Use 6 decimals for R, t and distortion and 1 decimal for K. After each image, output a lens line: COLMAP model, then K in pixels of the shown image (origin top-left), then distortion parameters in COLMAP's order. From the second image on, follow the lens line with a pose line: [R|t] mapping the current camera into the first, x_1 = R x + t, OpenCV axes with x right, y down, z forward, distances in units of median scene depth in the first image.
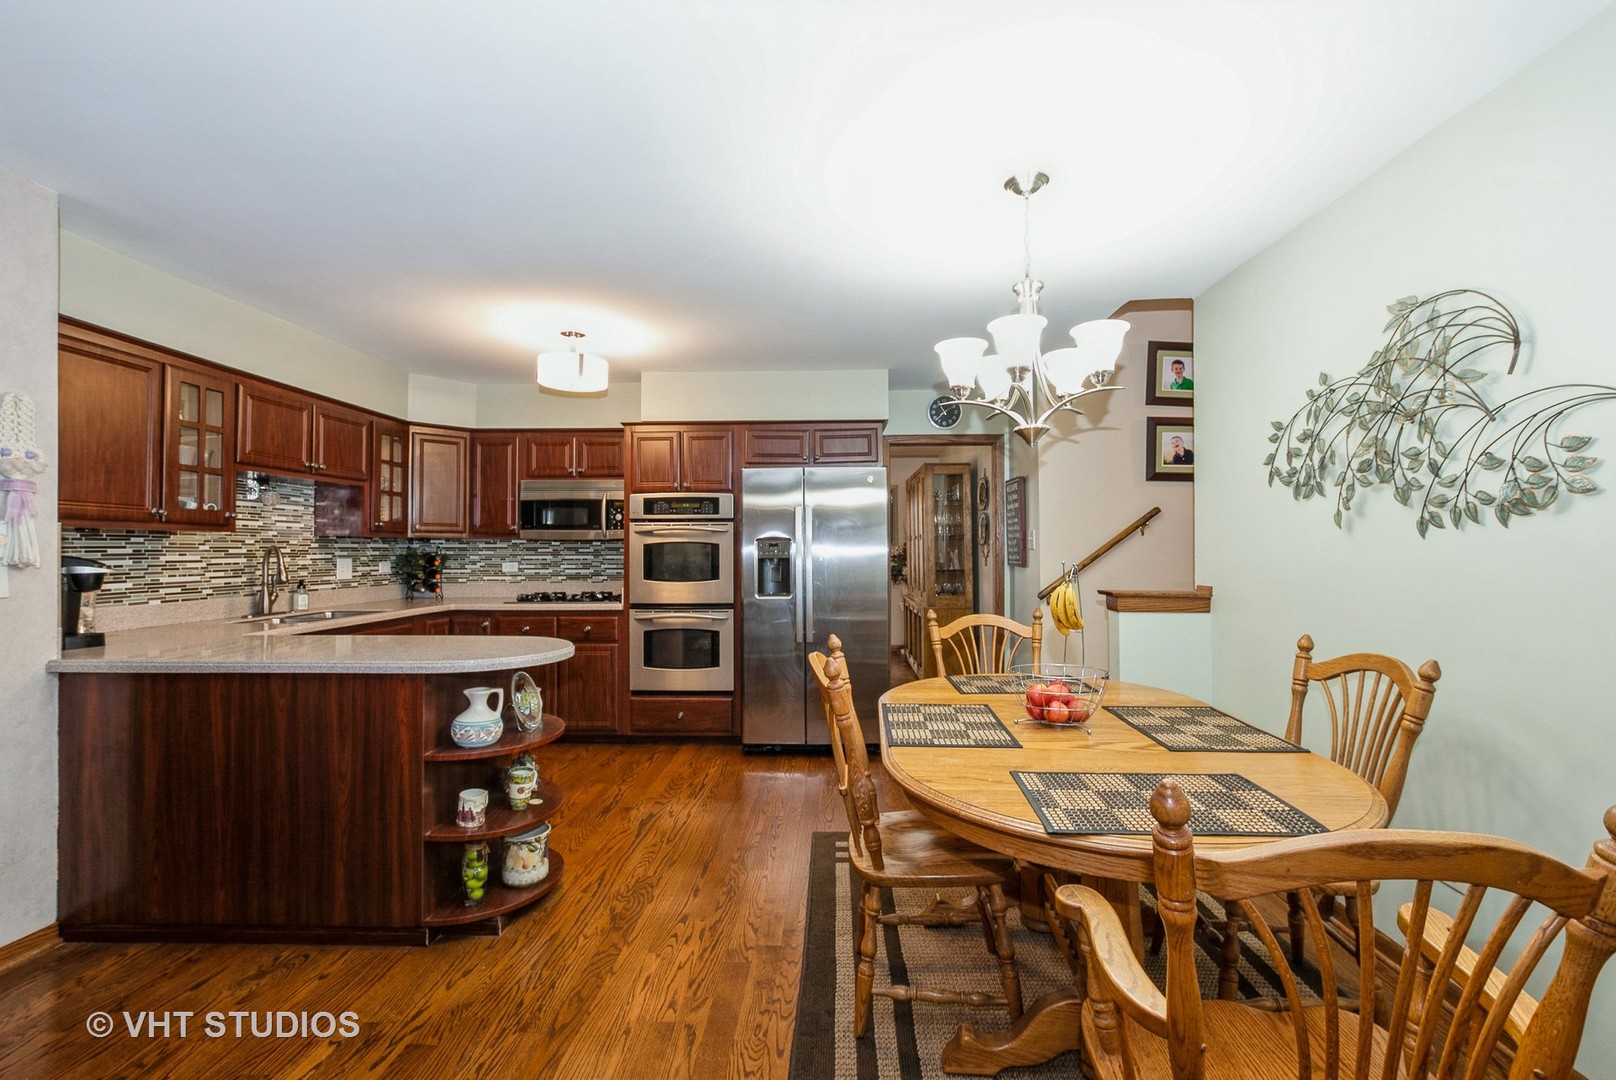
lens RADIAL K [[709.8, 0, 794.2], [0, 709.8, 543.2], [0, 0, 1]] dist [0.004255, 0.000657]
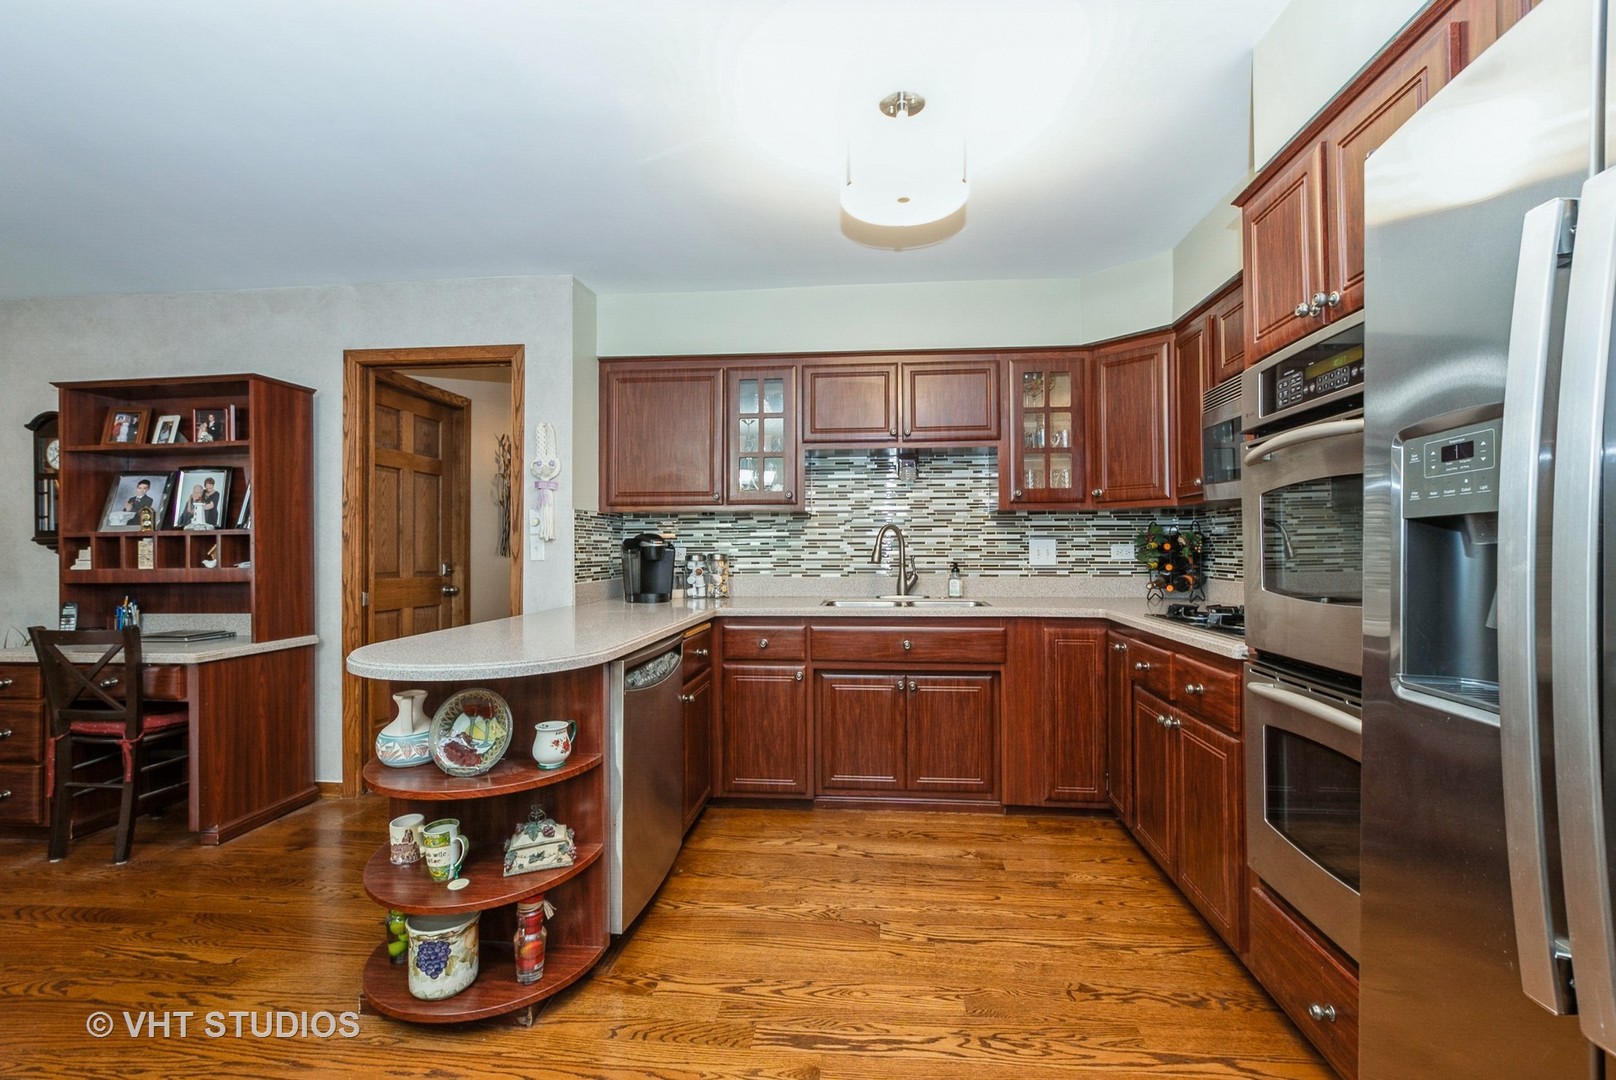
lens RADIAL K [[709.8, 0, 794.6], [0, 709.8, 531.7], [0, 0, 1]] dist [0.004255, 0.000657]
pose [[-0.003322, -0.005856, -0.999977, 0.177619], [0.012953, 0.999899, -0.005899, 0.014132], [0.999911, -0.012973, -0.003246, 0.731806]]
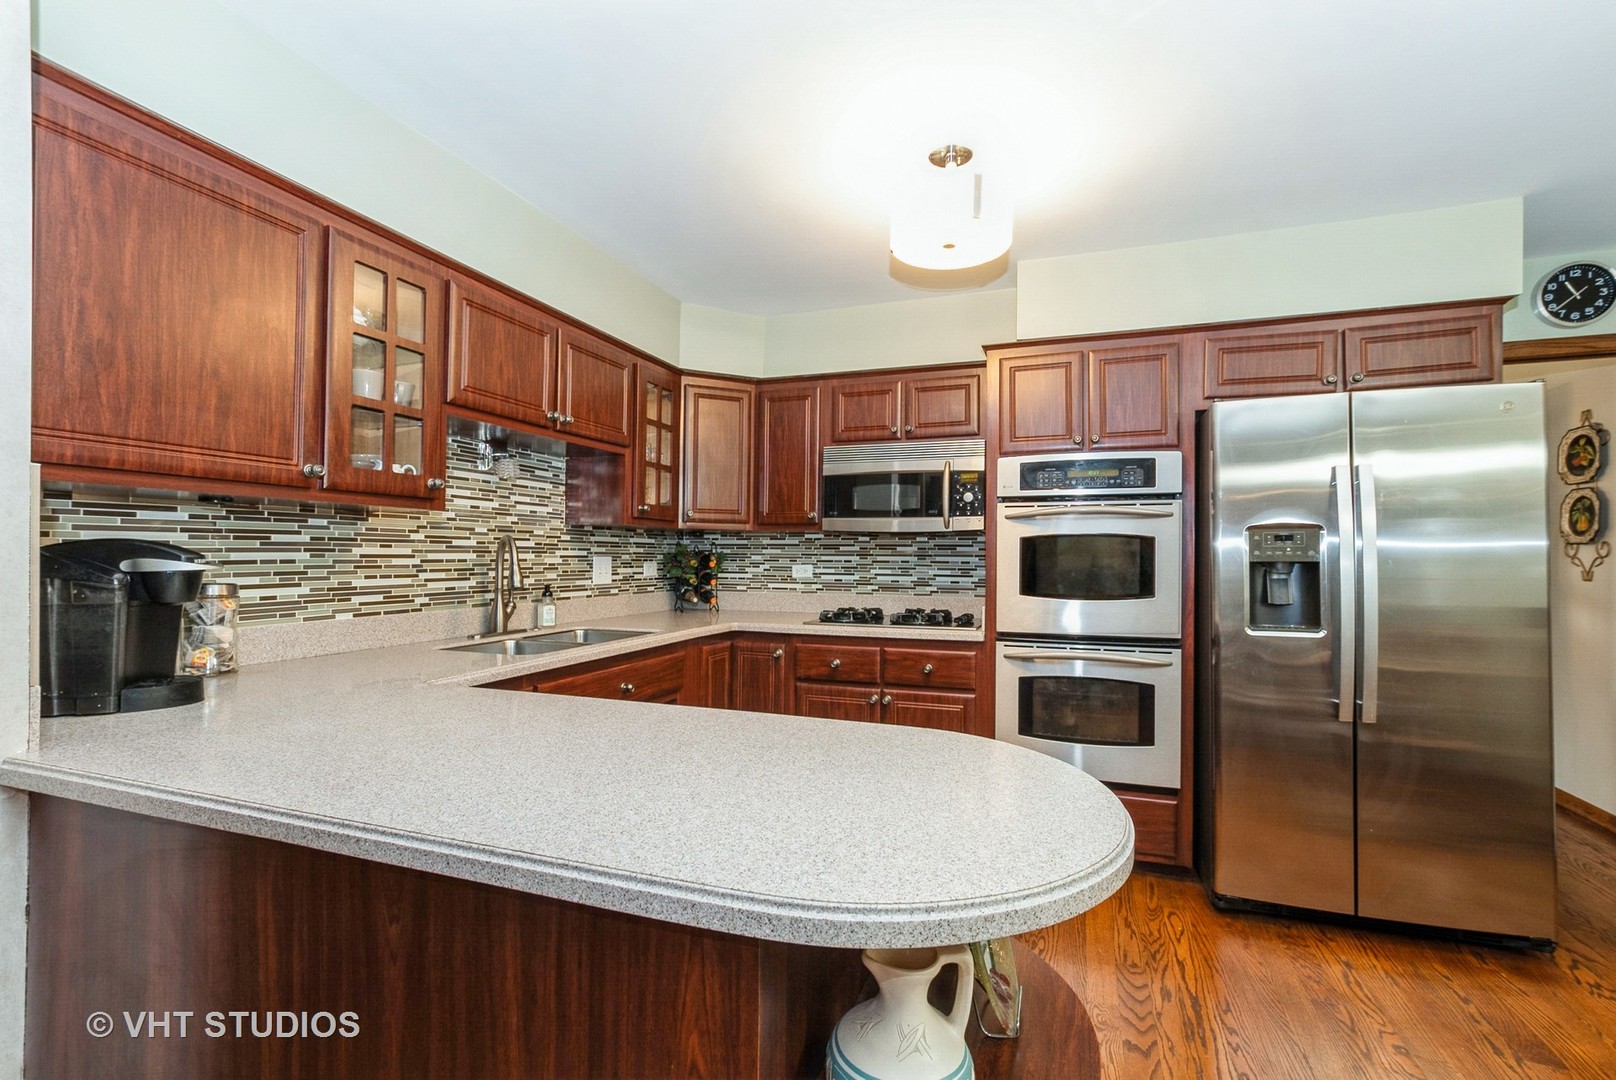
lens RADIAL K [[709.8, 0, 818.4], [0, 709.8, 550.0], [0, 0, 1]] dist [0.004255, 0.000657]
pose [[0.957640, 0.005921, -0.287908, -0.204142], [-0.005779, 0.999982, 0.001342, 0.012700], [0.287910, 0.000379, 0.957657, 0.357111]]
